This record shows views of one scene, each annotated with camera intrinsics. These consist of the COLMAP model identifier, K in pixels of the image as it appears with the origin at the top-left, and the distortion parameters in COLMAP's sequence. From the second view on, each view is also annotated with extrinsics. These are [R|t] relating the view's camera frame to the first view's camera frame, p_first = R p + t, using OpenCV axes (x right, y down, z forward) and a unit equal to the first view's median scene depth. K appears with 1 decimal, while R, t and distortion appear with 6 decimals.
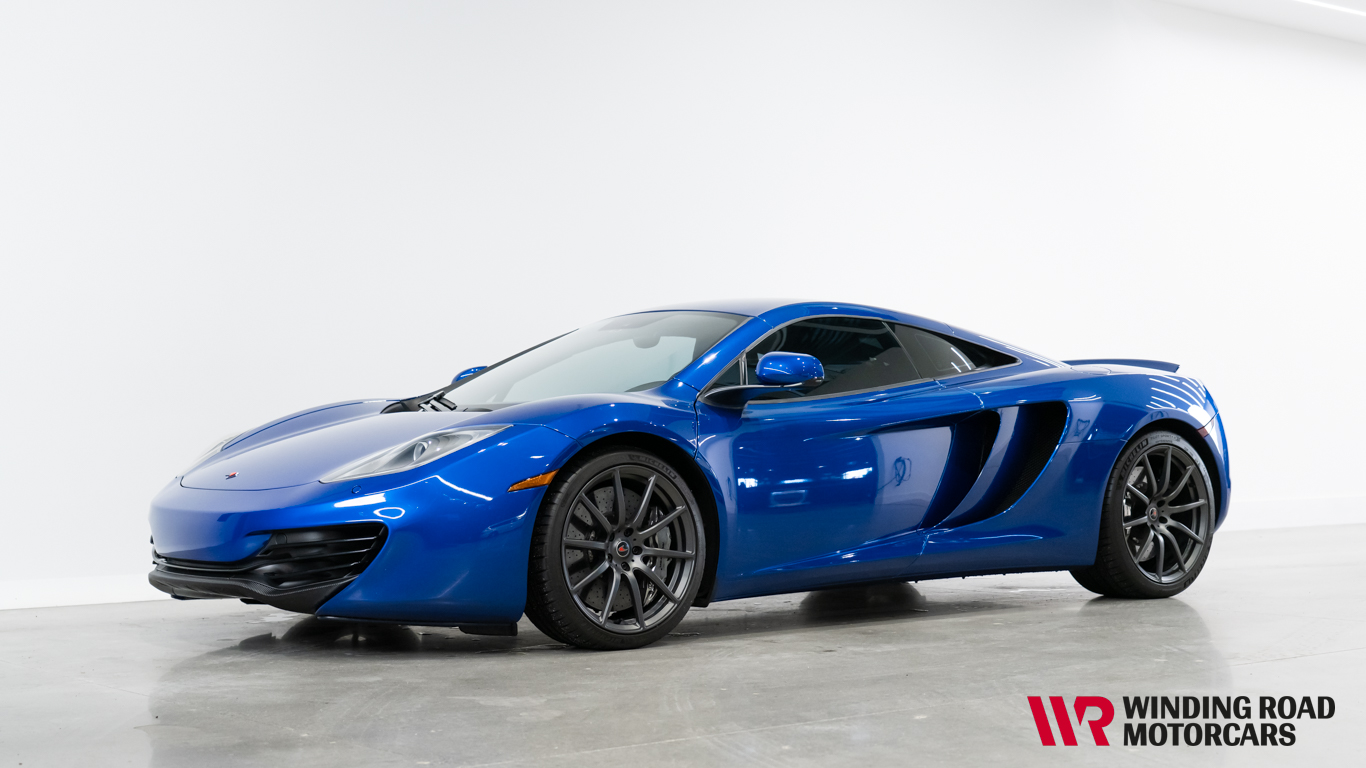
lens RADIAL K [[1913.2, 0, 683.0], [0, 1913.2, 384.0], [0, 0, 1]] dist [0.004263, 0.023847]
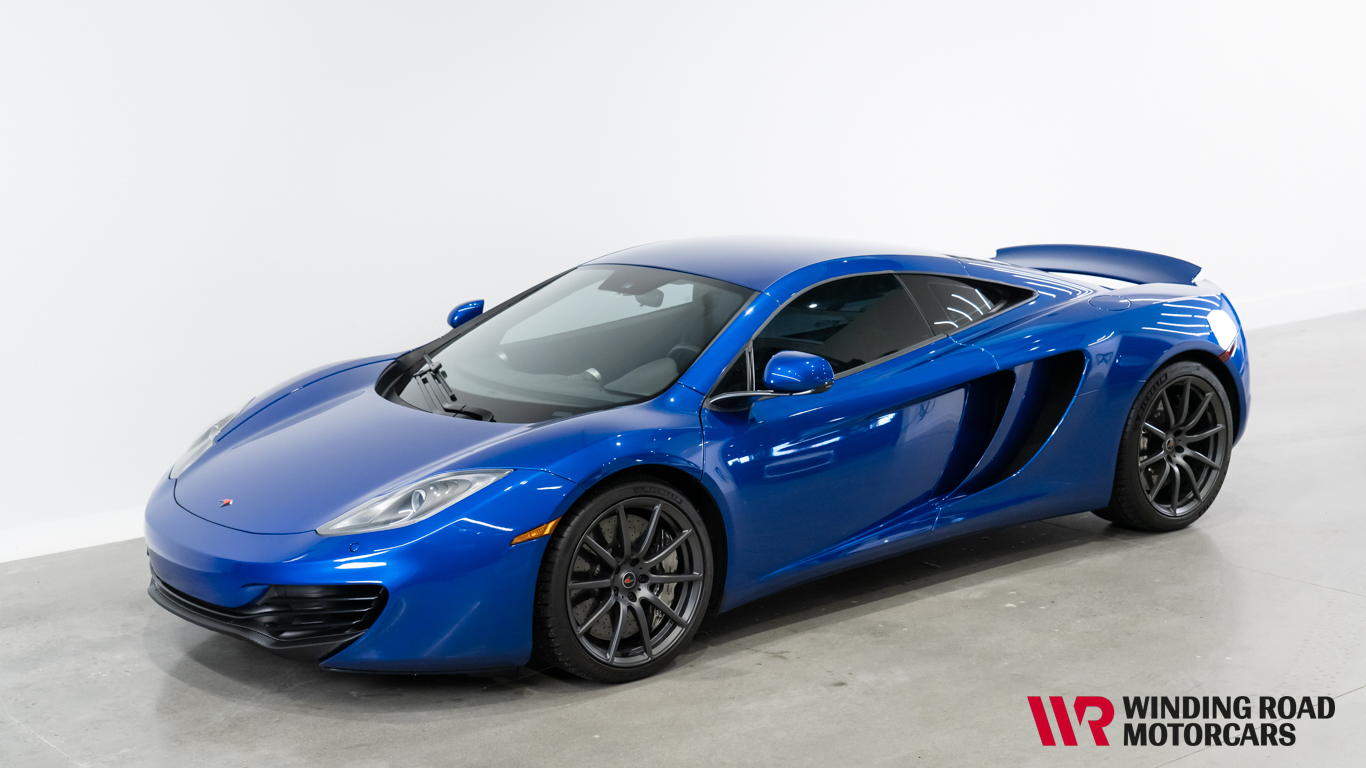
lens RADIAL K [[1913.2, 0, 683.0], [0, 1913.2, 384.0], [0, 0, 1]] dist [0.004263, 0.023847]
pose [[0.999905, -0.013114, -0.004302, 0.001729], [0.013695, 0.981444, 0.191257, -0.194662], [0.001714, -0.191298, 0.981531, 0.056750]]
